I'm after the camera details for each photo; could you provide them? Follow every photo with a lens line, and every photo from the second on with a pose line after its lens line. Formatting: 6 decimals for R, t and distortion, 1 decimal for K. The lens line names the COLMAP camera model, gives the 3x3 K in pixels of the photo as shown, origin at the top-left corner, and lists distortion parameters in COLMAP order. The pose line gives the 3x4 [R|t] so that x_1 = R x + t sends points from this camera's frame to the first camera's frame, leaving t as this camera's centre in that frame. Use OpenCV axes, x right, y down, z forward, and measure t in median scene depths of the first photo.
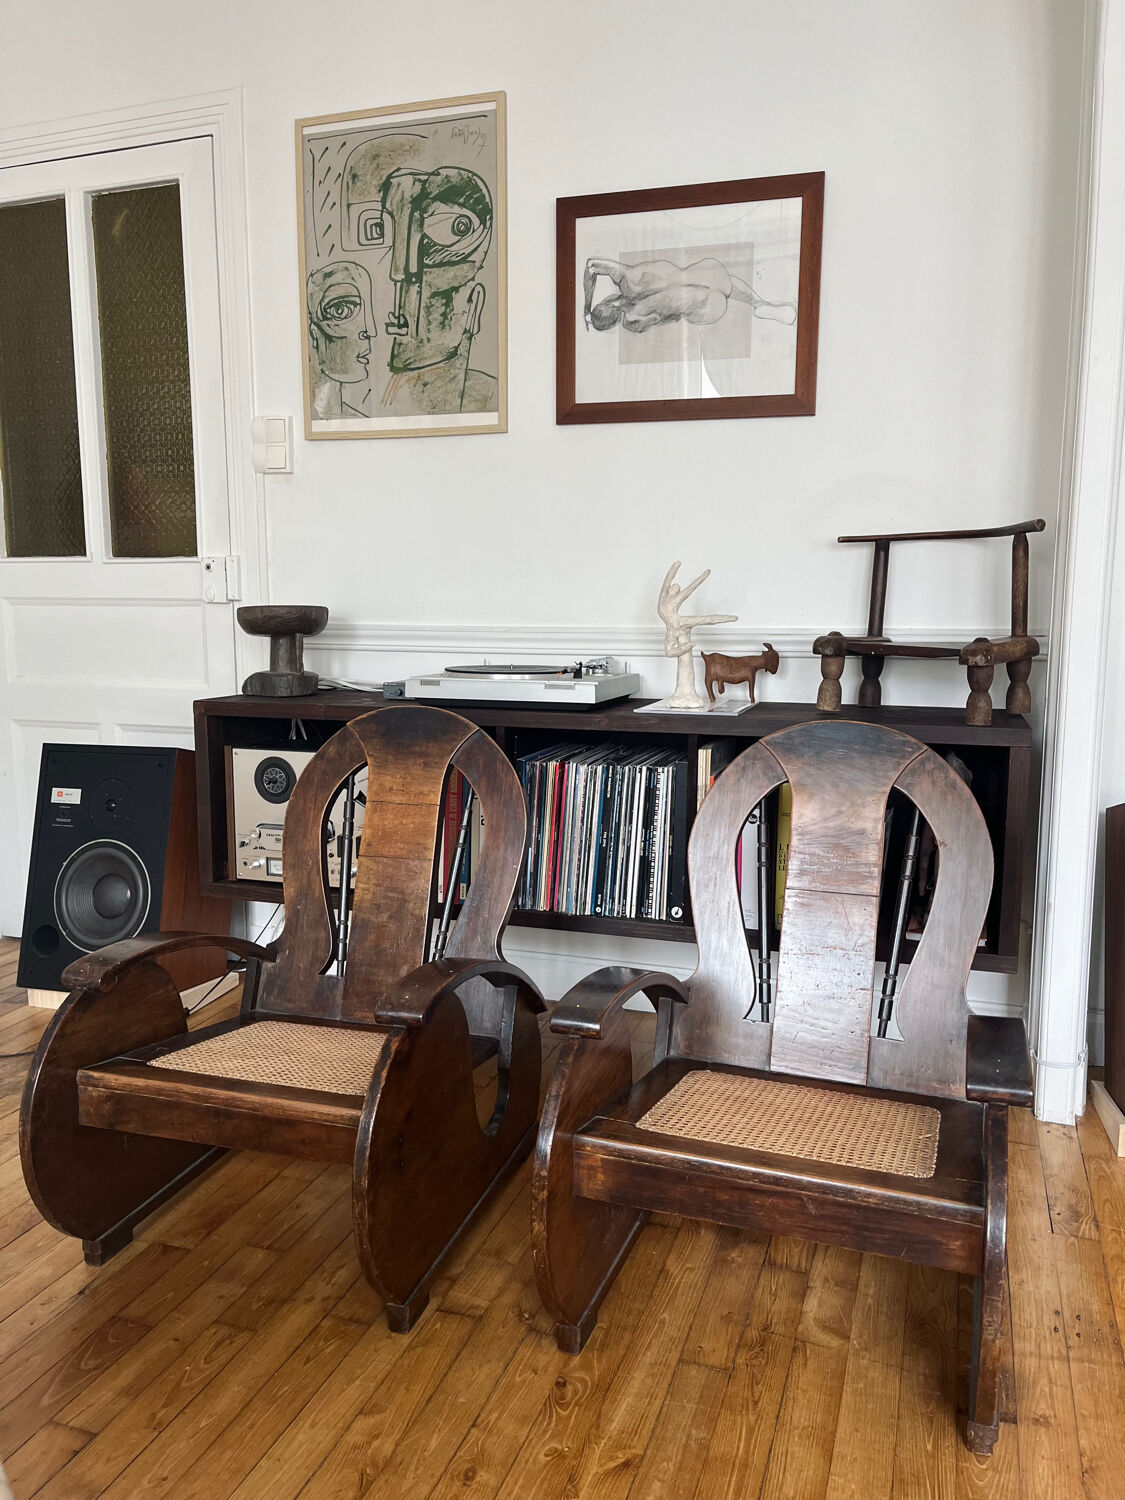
lens RADIAL K [[1127.6, 0, 572.0], [0, 1127.6, 749.8], [0, 0, 1]] dist [0.075158, -0.108843]
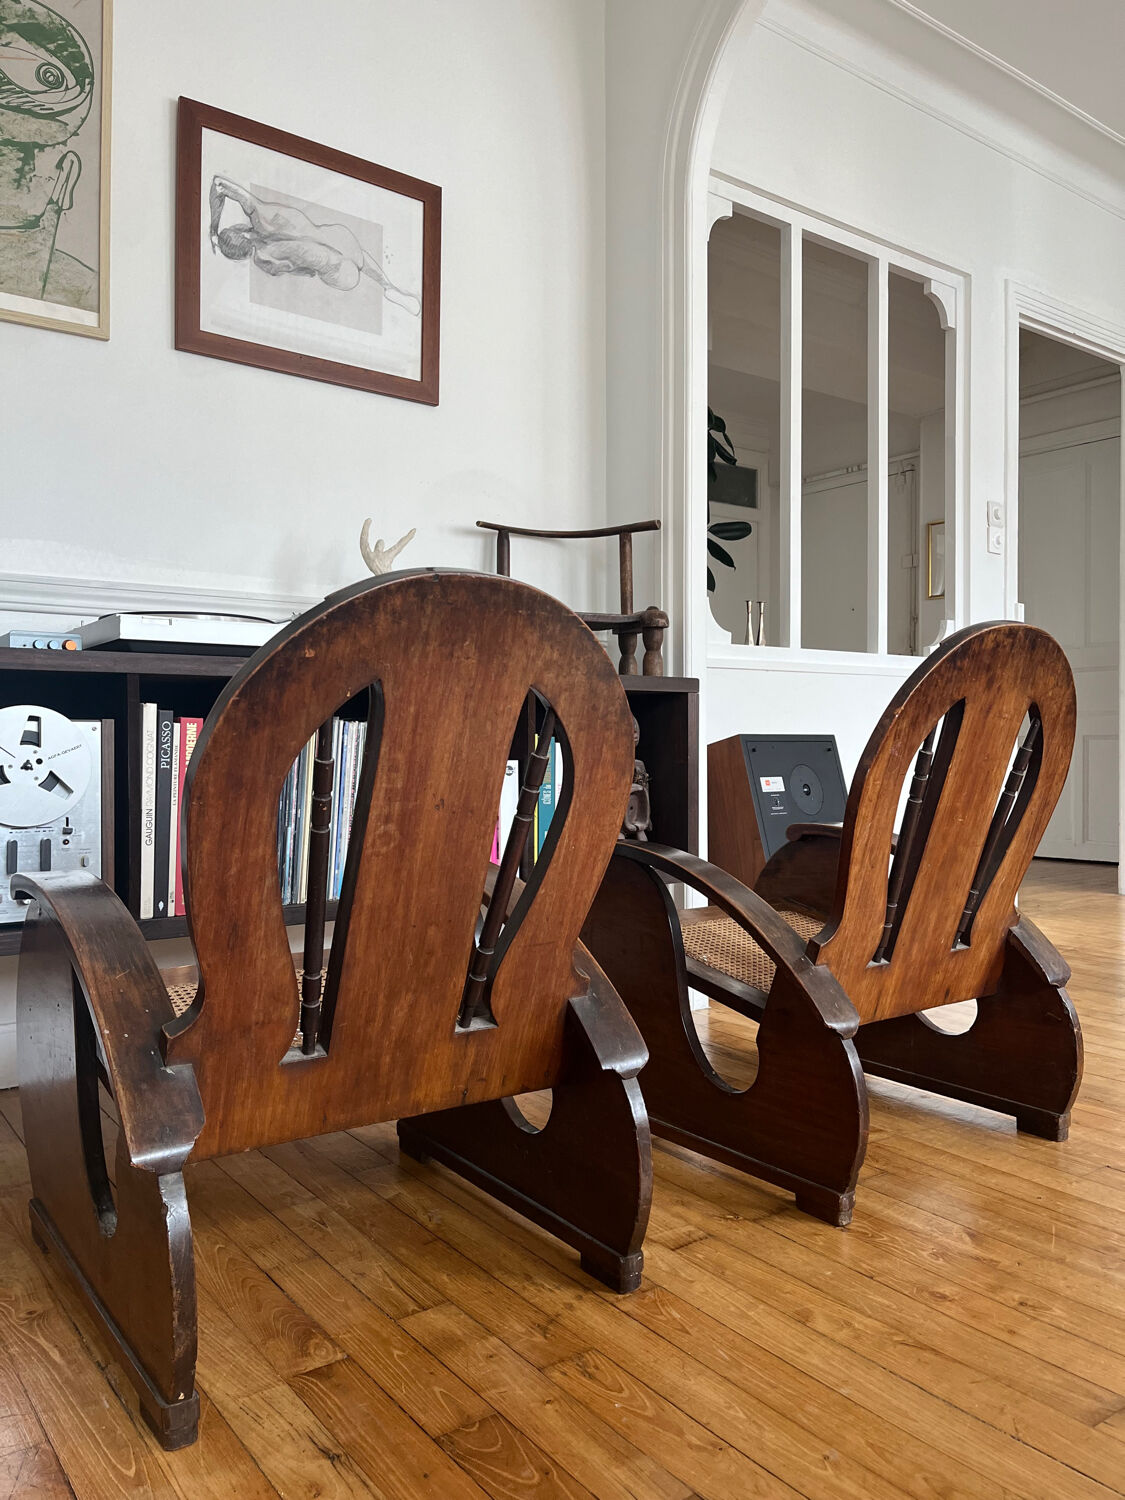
lens RADIAL K [[1133.9, 0, 570.7], [0, 1133.9, 748.3], [0, 0, 1]] dist [0.059235, -0.089161]
pose [[0.573199, -0.005926, 0.819395, -0.596543], [0.114761, 0.990699, -0.073115, 0.113688], [-0.811340, 0.135945, 0.568548, 0.351530]]
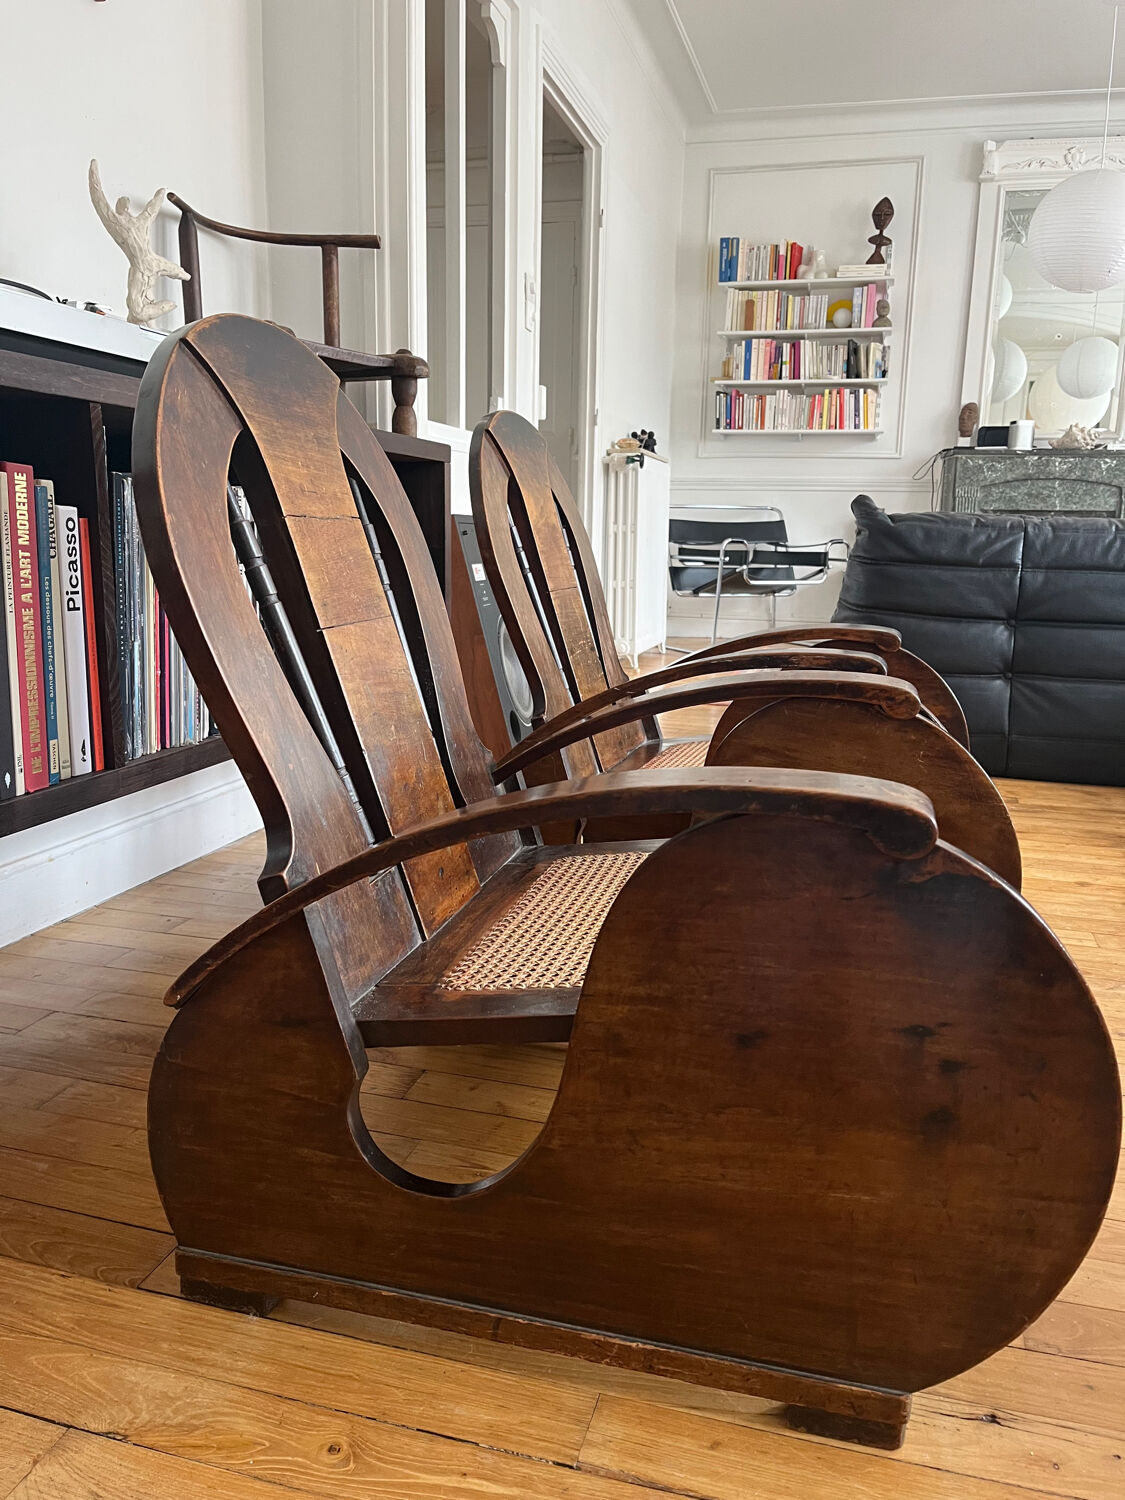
lens RADIAL K [[1133.9, 0, 570.7], [0, 1133.9, 748.3], [0, 0, 1]] dist [0.059235, -0.089161]
pose [[-0.050371, -0.189593, 0.980570, -0.593565], [0.118033, 0.973805, 0.194348, 0.054525], [-0.991731, 0.125529, -0.026673, 0.809076]]
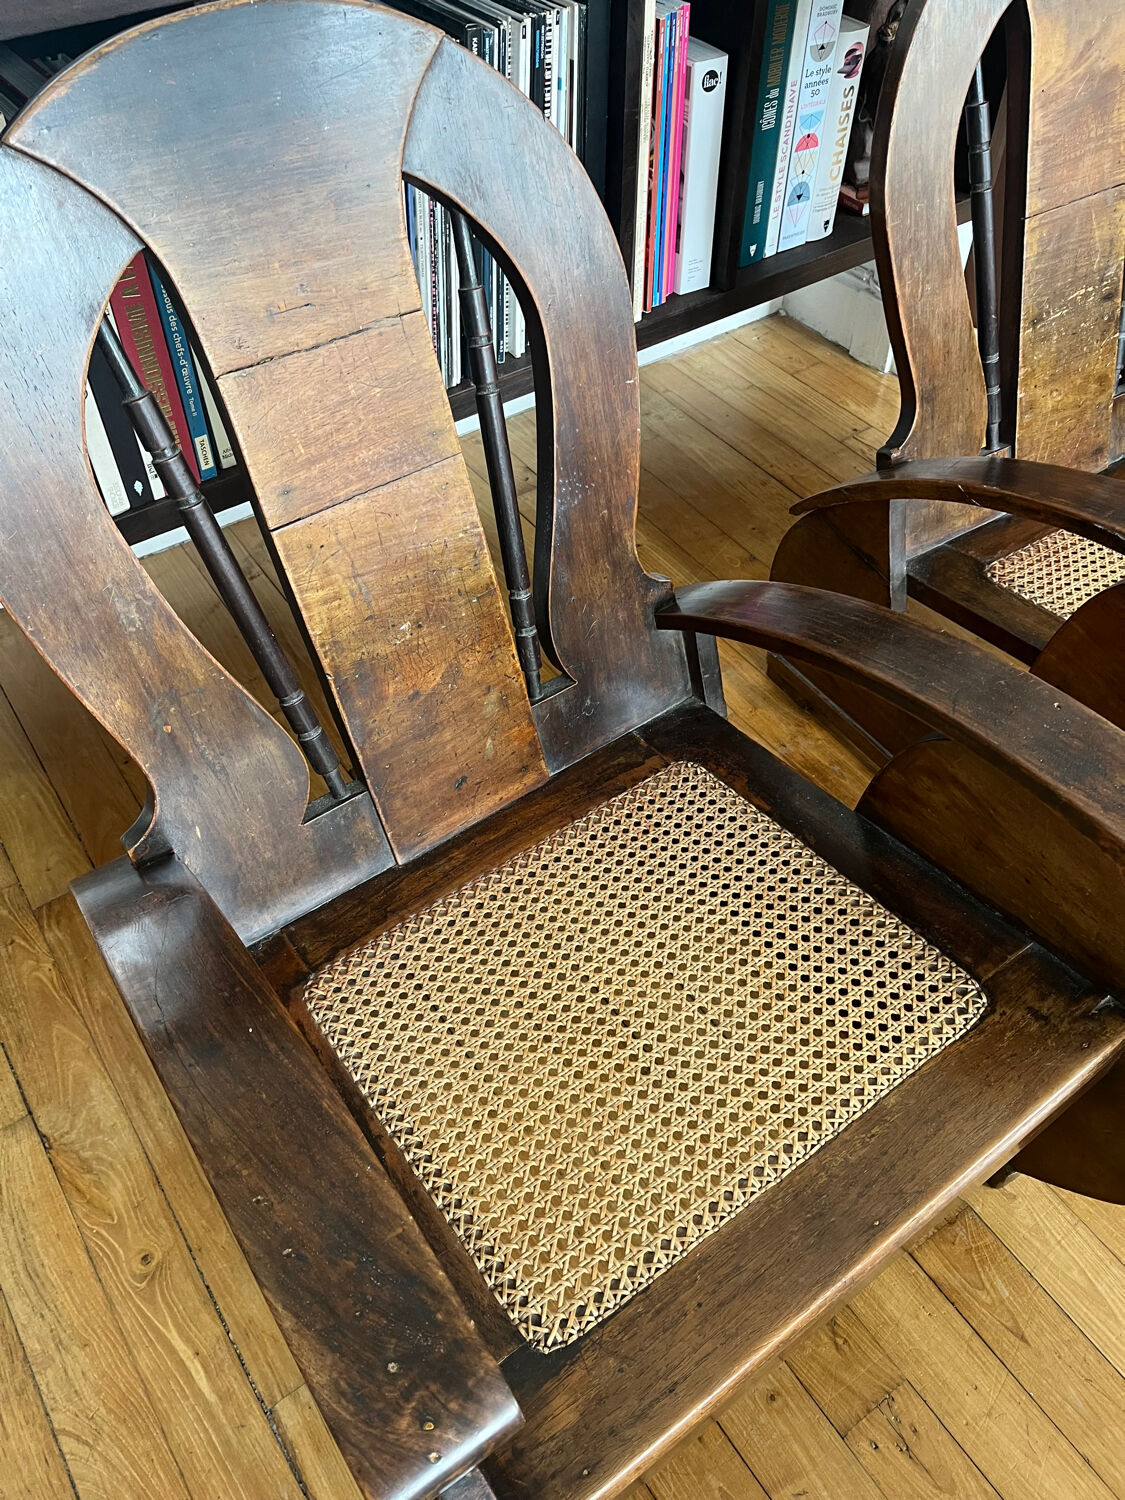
lens RADIAL K [[1132.2, 0, 575.1], [0, 1132.2, 749.8], [0, 0, 1]] dist [0.092065, -0.138000]
pose [[0.591494, -0.605118, 0.532885, -0.324401], [0.109333, 0.714982, 0.690541, -0.085771], [-0.798862, -0.350189, 0.489067, 0.636909]]
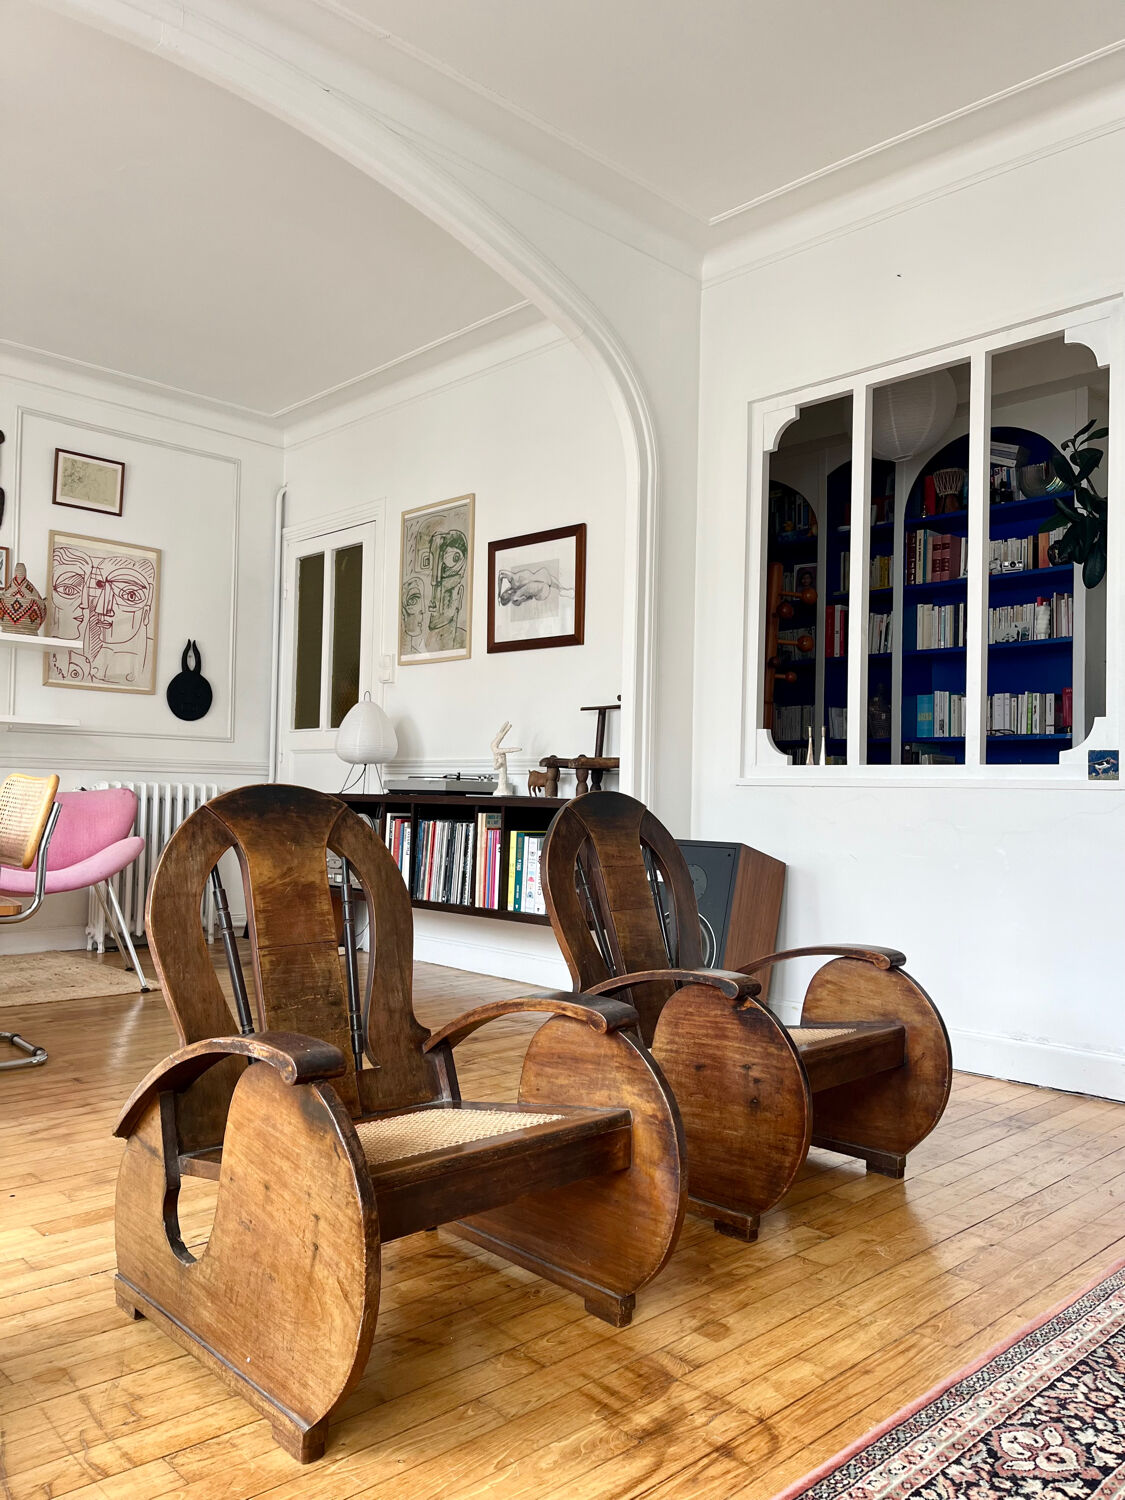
lens RADIAL K [[1127.6, 0, 572.0], [0, 1127.6, 749.8], [0, 0, 1]] dist [0.075158, -0.108843]
pose [[0.887482, 0.000870, -0.460842, 1.076948], [-0.084493, 0.983354, -0.160859, 0.179253], [0.453031, 0.181698, 0.872782, -0.605761]]
